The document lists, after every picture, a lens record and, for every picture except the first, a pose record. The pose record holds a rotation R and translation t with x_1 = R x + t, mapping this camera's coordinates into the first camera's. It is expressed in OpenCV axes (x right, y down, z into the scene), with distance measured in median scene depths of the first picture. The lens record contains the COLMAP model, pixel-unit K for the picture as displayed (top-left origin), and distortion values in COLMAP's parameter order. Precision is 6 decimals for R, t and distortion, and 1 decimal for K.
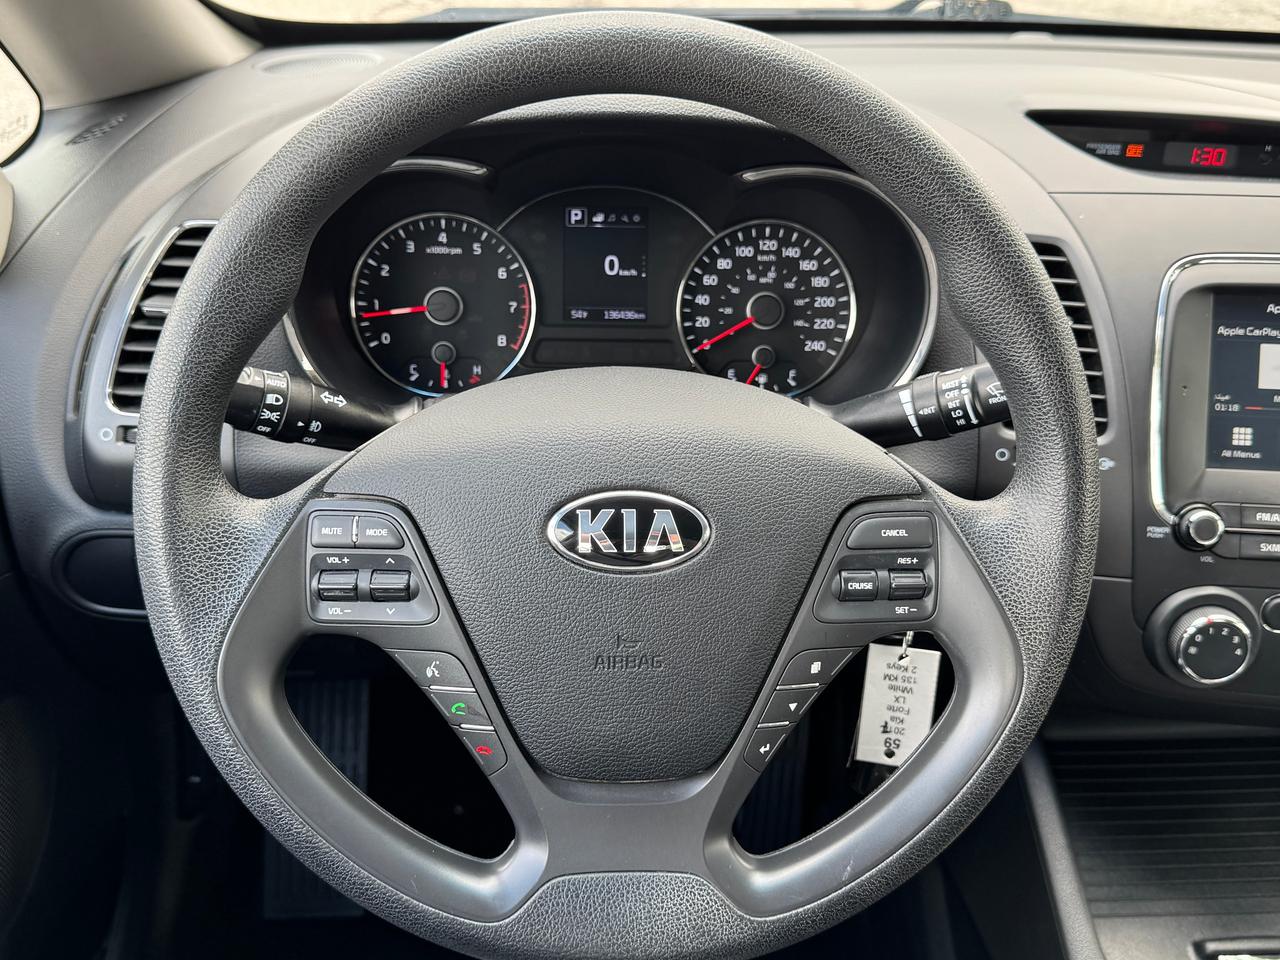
lens RADIAL K [[1240.6, 0, 647.1], [0, 1240.6, 476.5], [0, 0, 1]] dist [0.031926, 0.000000]
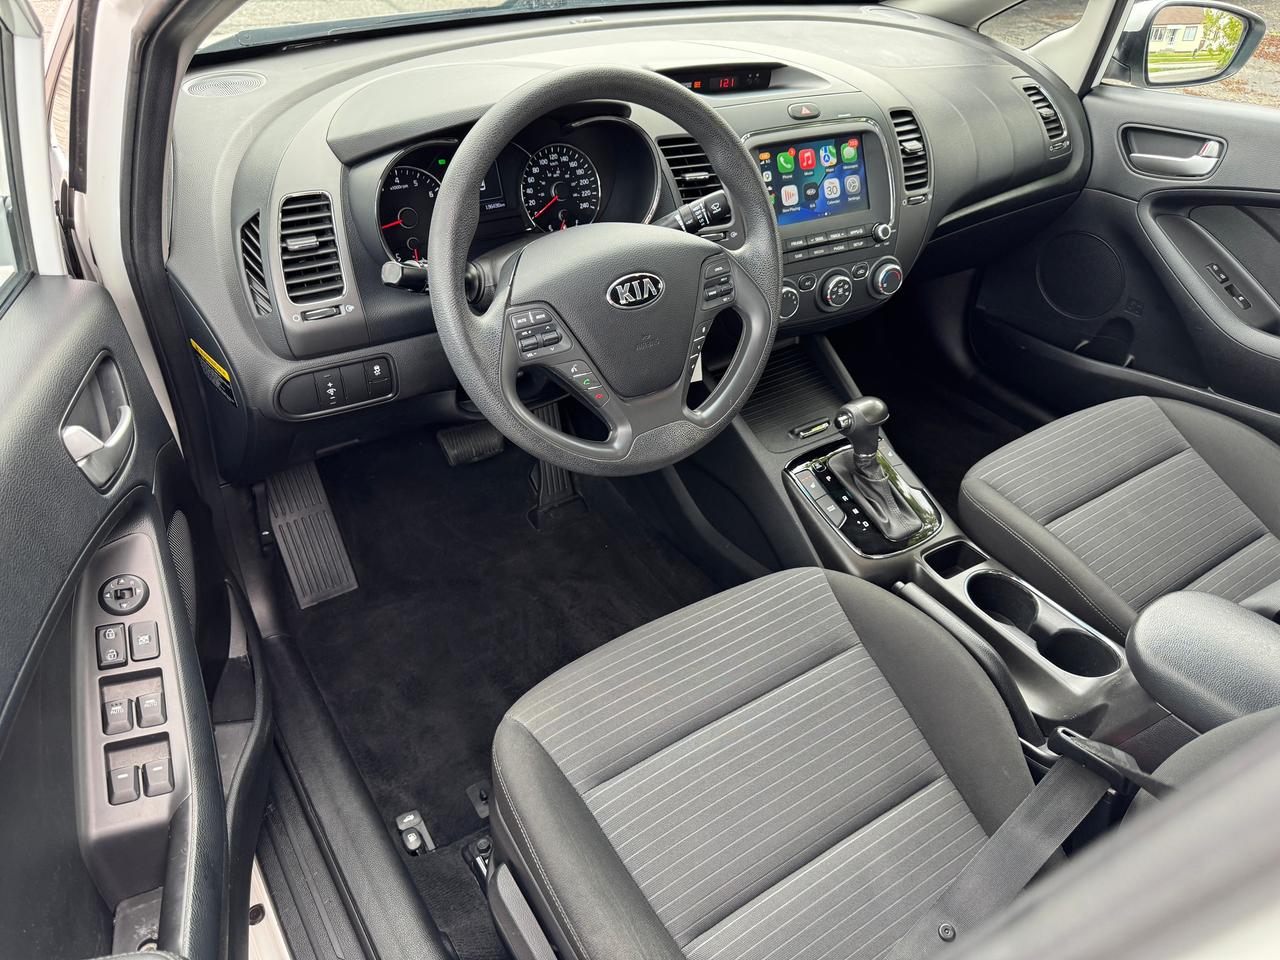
lens RADIAL K [[890.3, 0, 614.3], [0, 890.3, 483.1], [0, 0, 1]] dist [0.011047, -0.028649]
pose [[0.866000, -0.302657, 0.398048, -0.832361], [0.218581, 0.945069, 0.243038, -0.031400], [-0.449740, -0.123465, 0.884585, -0.547081]]
